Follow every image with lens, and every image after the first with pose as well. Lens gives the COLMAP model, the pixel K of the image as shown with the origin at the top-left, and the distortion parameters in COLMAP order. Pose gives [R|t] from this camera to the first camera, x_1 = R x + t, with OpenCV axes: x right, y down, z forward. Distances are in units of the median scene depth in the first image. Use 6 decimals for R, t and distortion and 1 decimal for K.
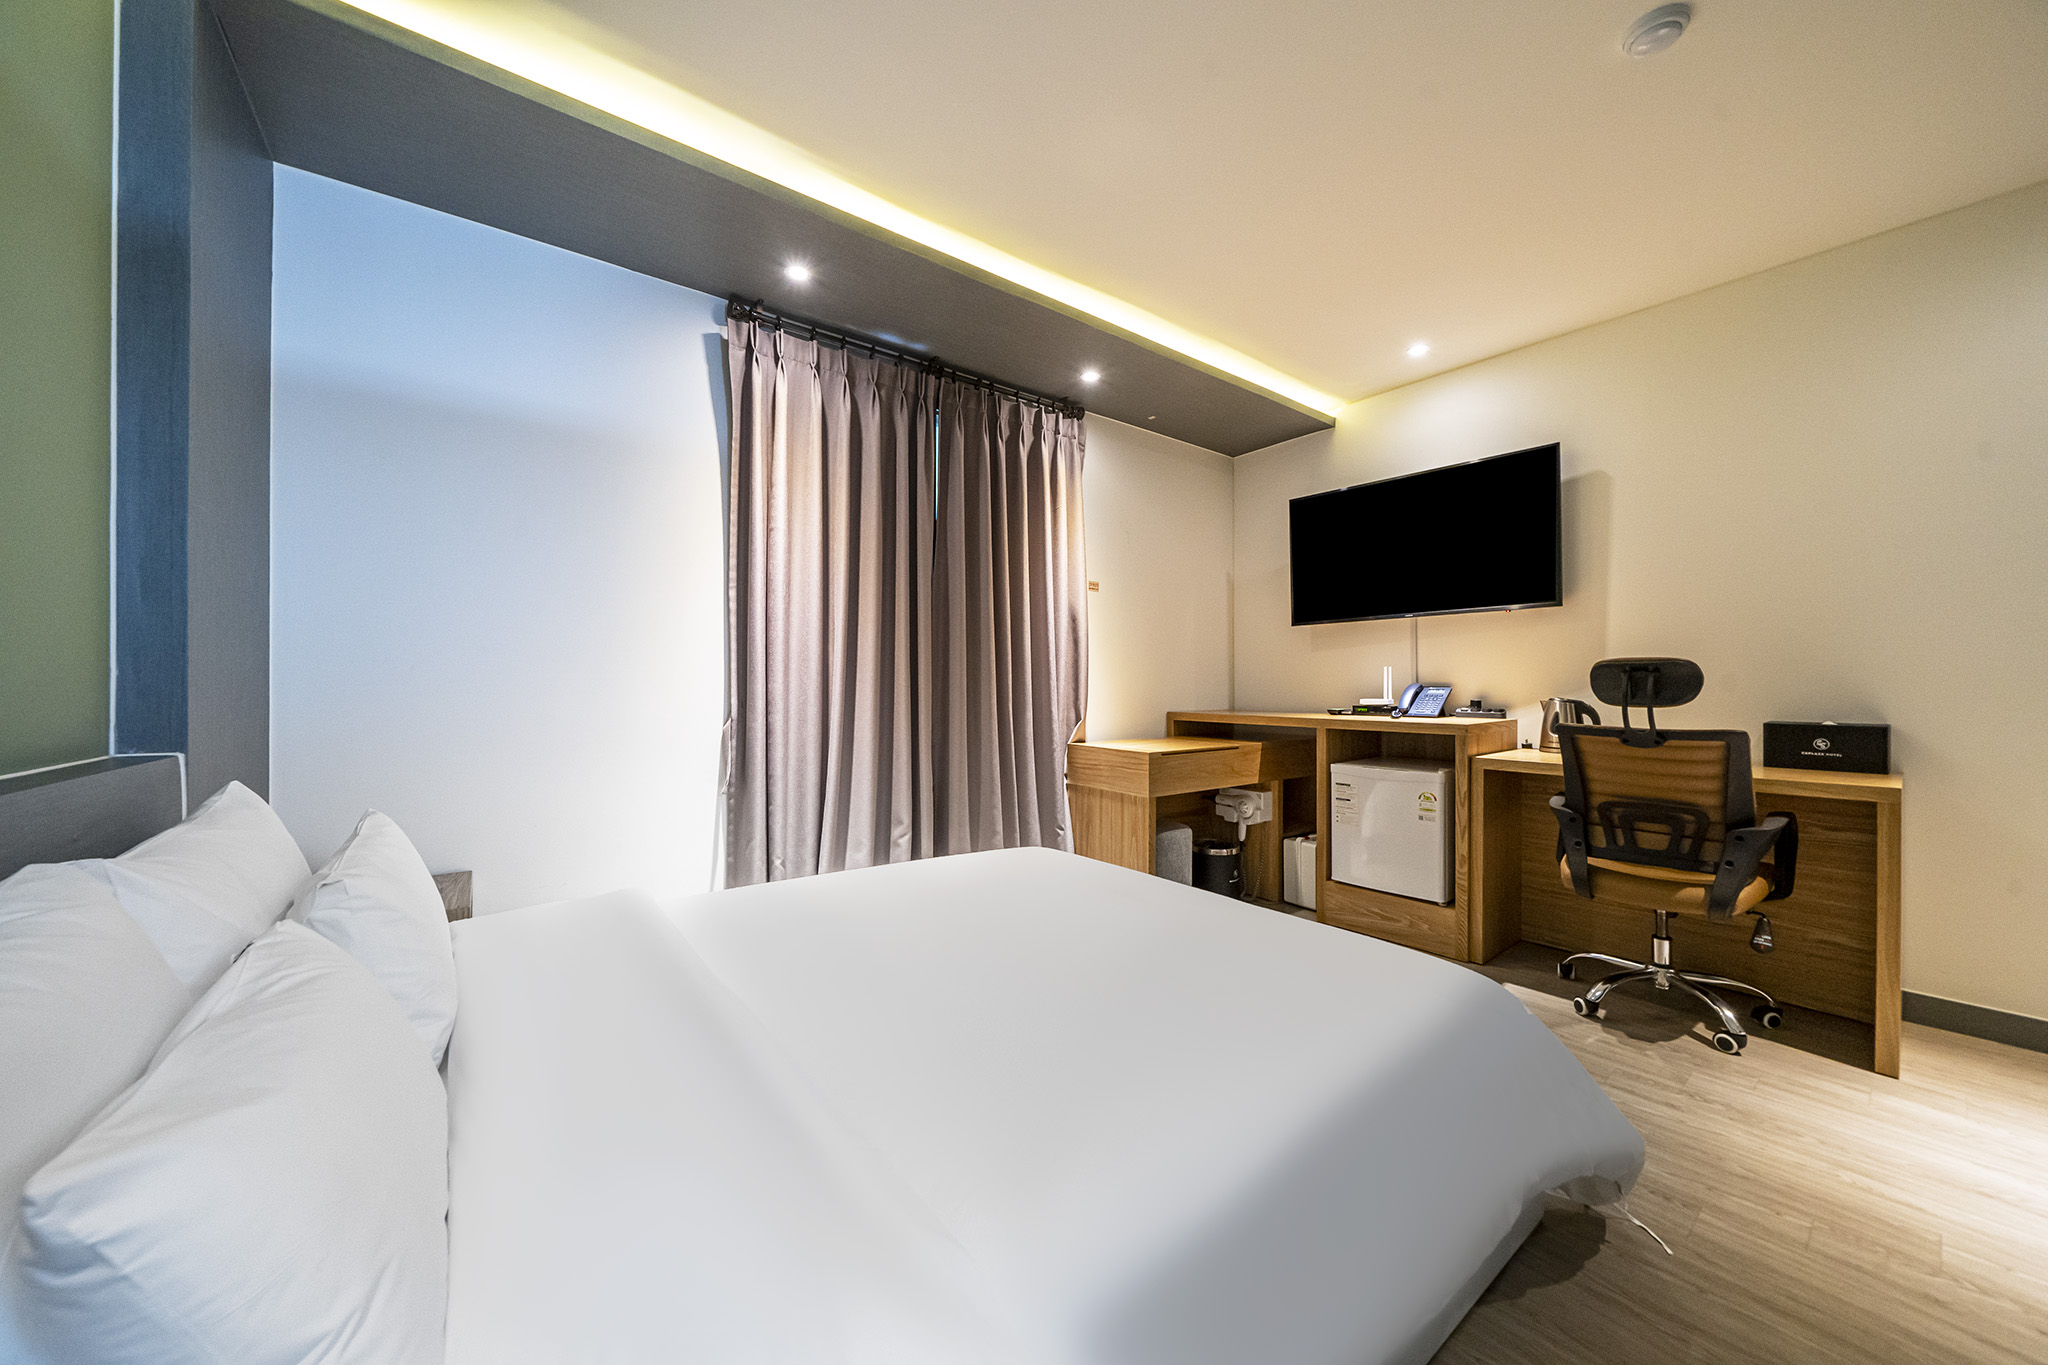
lens RADIAL K [[706.3, 0, 1024.0], [0, 706.3, 682.5], [0, 0, 1]] dist [-0.006465, 0.000003]
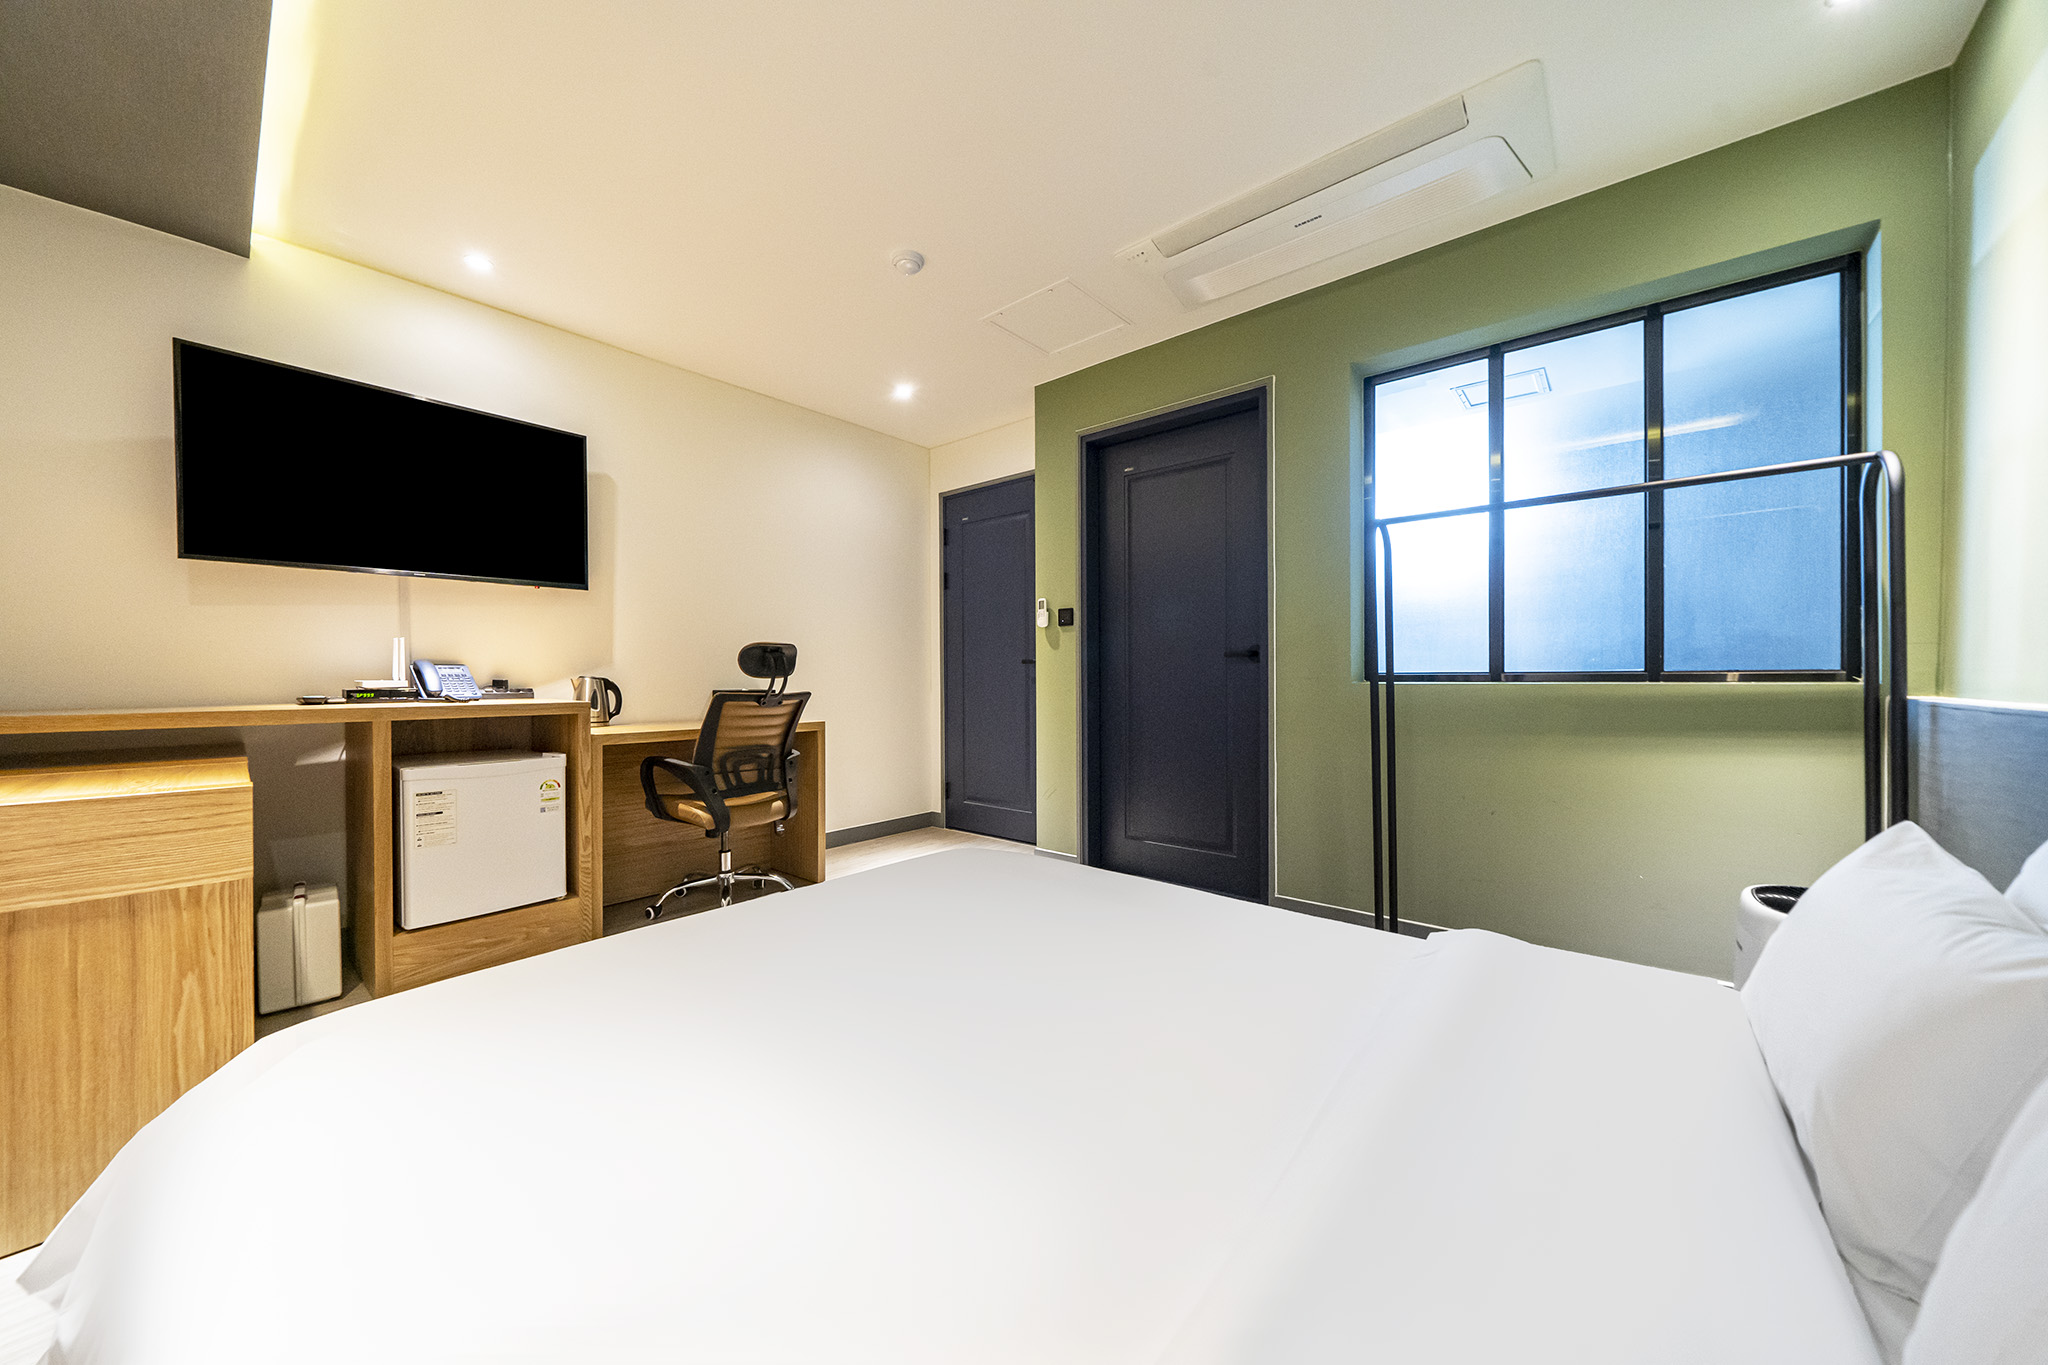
lens RADIAL K [[706.3, 0, 1024.0], [0, 706.3, 682.5], [0, 0, 1]] dist [-0.006465, 0.000003]
pose [[-0.219017, -0.005694, 0.975704, -0.449056], [0.000593, 0.999982, 0.005969, 0.026483], [-0.975721, 0.001886, -0.219010, 0.615003]]
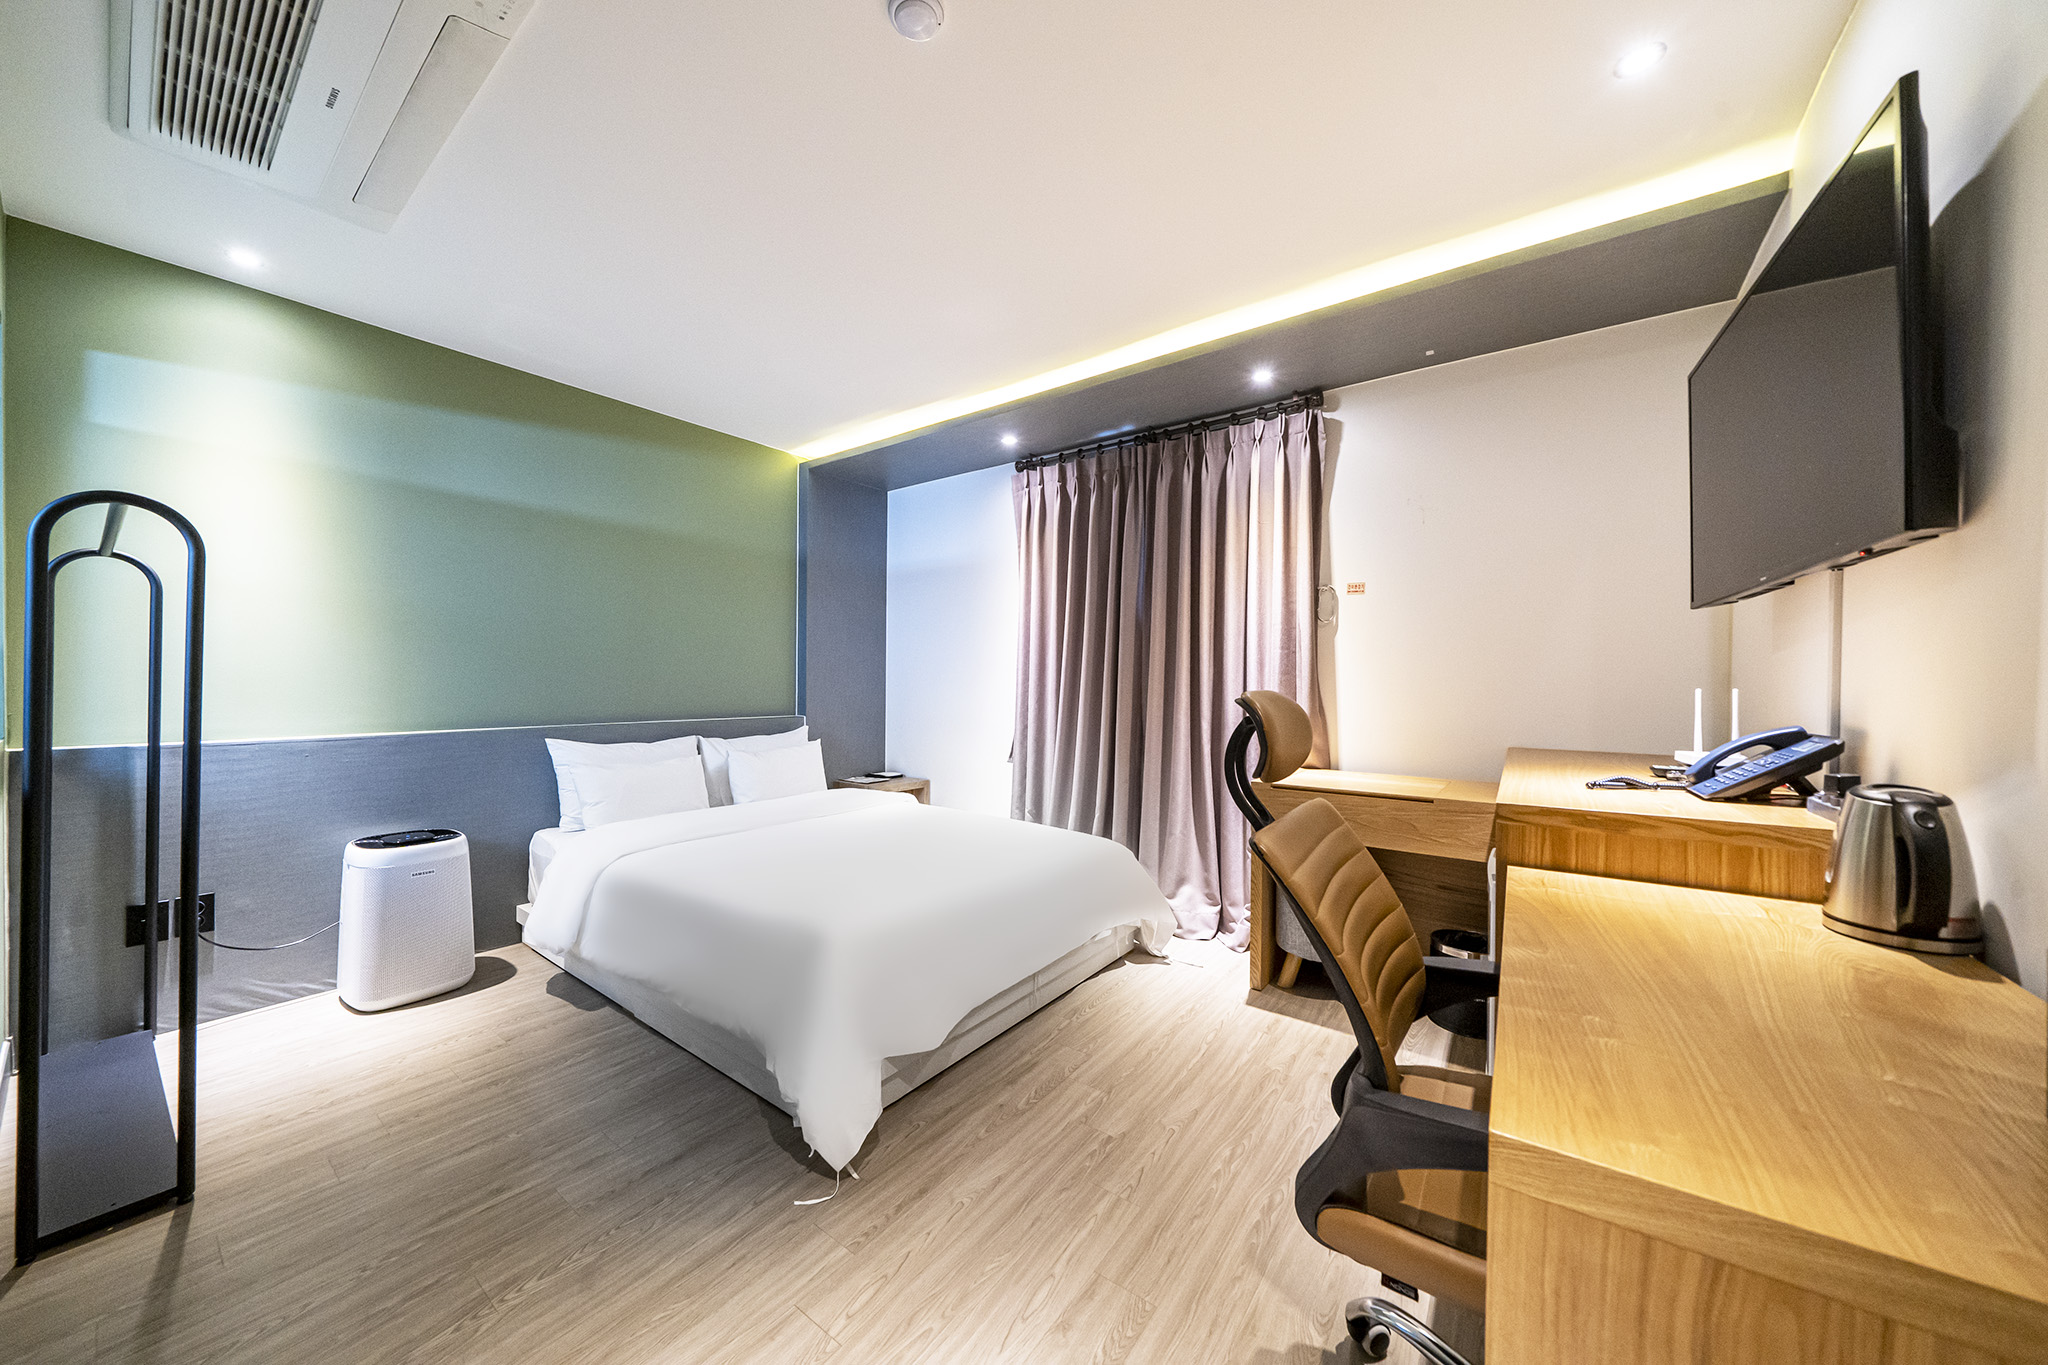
lens RADIAL K [[706.3, 0, 1024.0], [0, 706.3, 682.5], [0, 0, 1]] dist [-0.006465, 0.000003]
pose [[0.280453, 0.003138, -0.959863, 1.026720], [-0.002435, 0.999994, 0.002558, -0.031556], [0.959865, 0.001620, 0.280459, 0.490207]]
